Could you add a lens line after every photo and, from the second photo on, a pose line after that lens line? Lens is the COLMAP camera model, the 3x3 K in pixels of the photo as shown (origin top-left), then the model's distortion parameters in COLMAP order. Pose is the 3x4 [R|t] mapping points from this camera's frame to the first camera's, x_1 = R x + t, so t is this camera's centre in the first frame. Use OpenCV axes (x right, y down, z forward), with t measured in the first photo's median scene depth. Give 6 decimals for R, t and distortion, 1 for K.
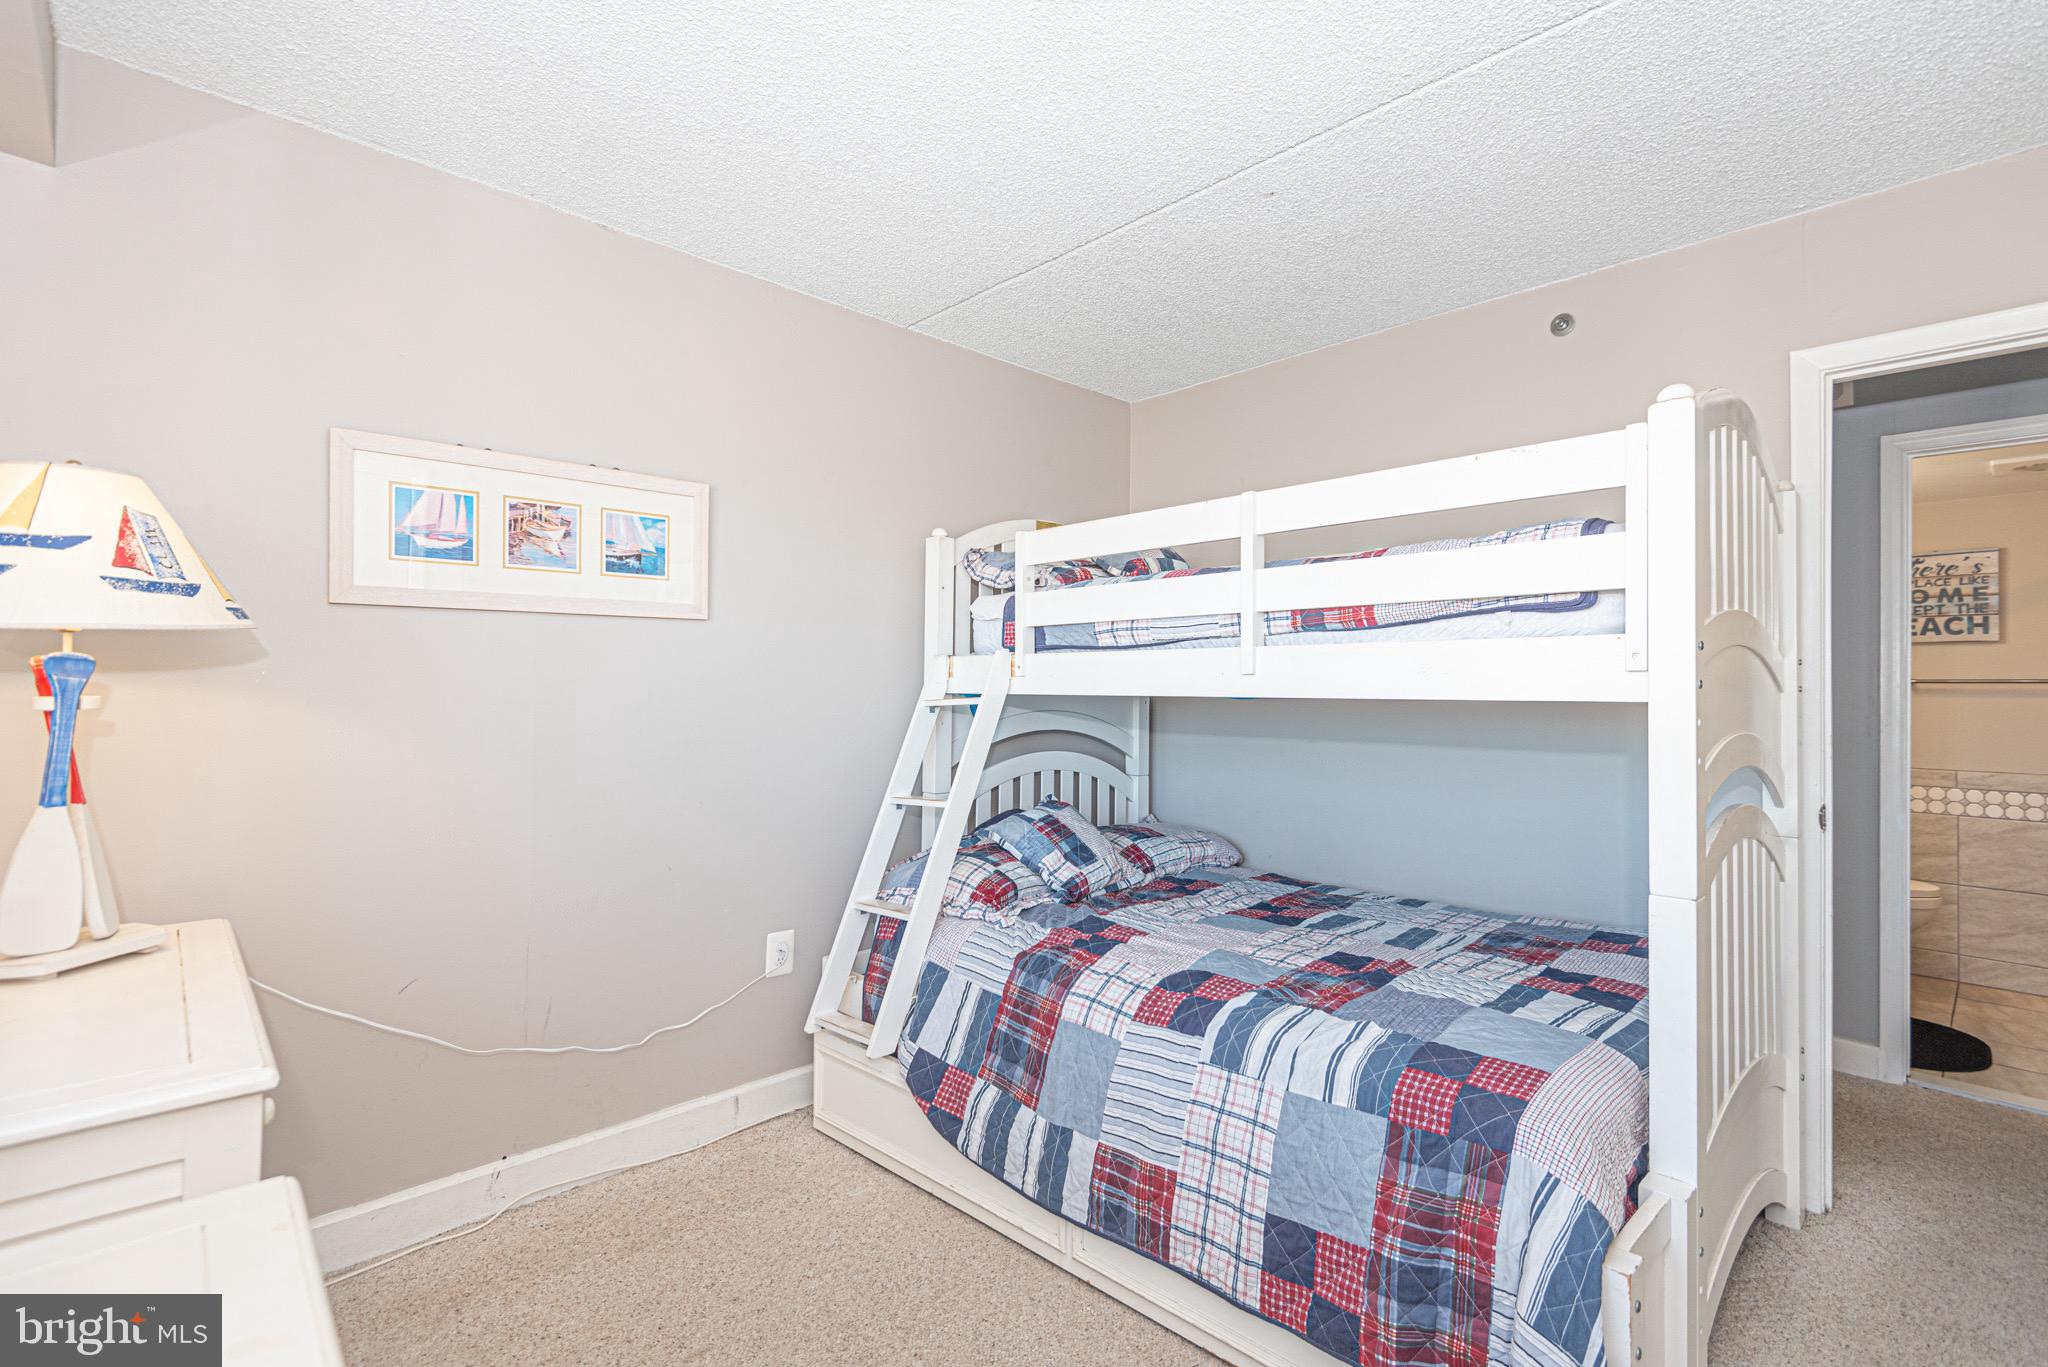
lens RADIAL K [[958.9, 0, 1078.0], [0, 958.9, 677.2], [0, 0, 1]] dist [0.001167, 0.000057]
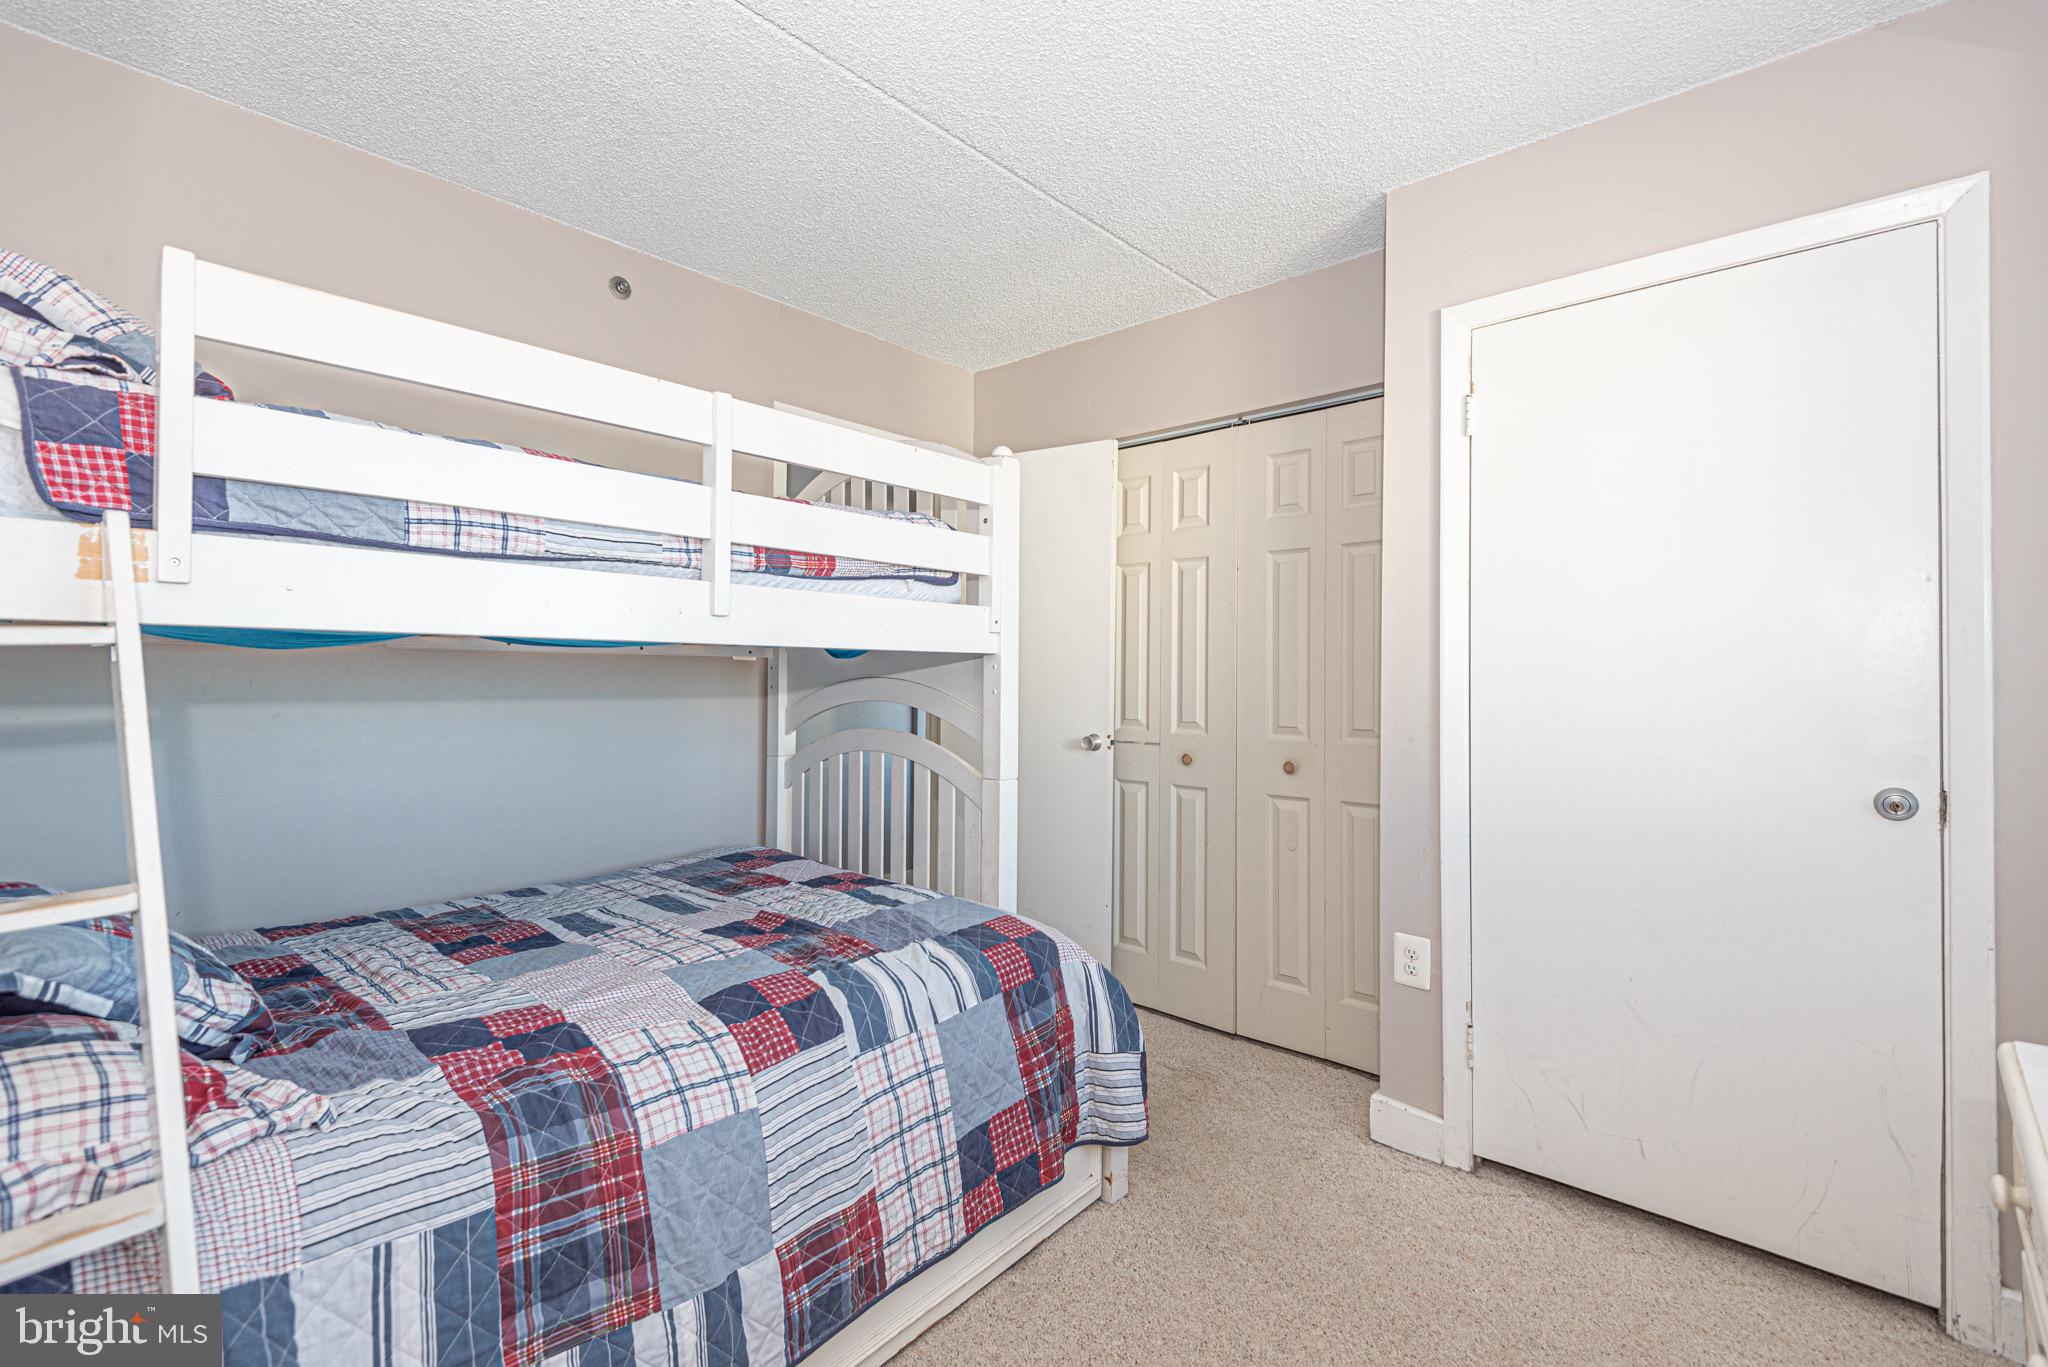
lens RADIAL K [[927.4, 0, 1018.9], [0, 927.4, 667.4], [0, 0, 1]] dist [0.000957, -0.001037]
pose [[-0.076999, 0.003302, 0.997026, -0.511563], [-0.019980, 0.999789, -0.004854, 0.032440], [-0.996831, -0.020295, -0.076916, 0.648029]]
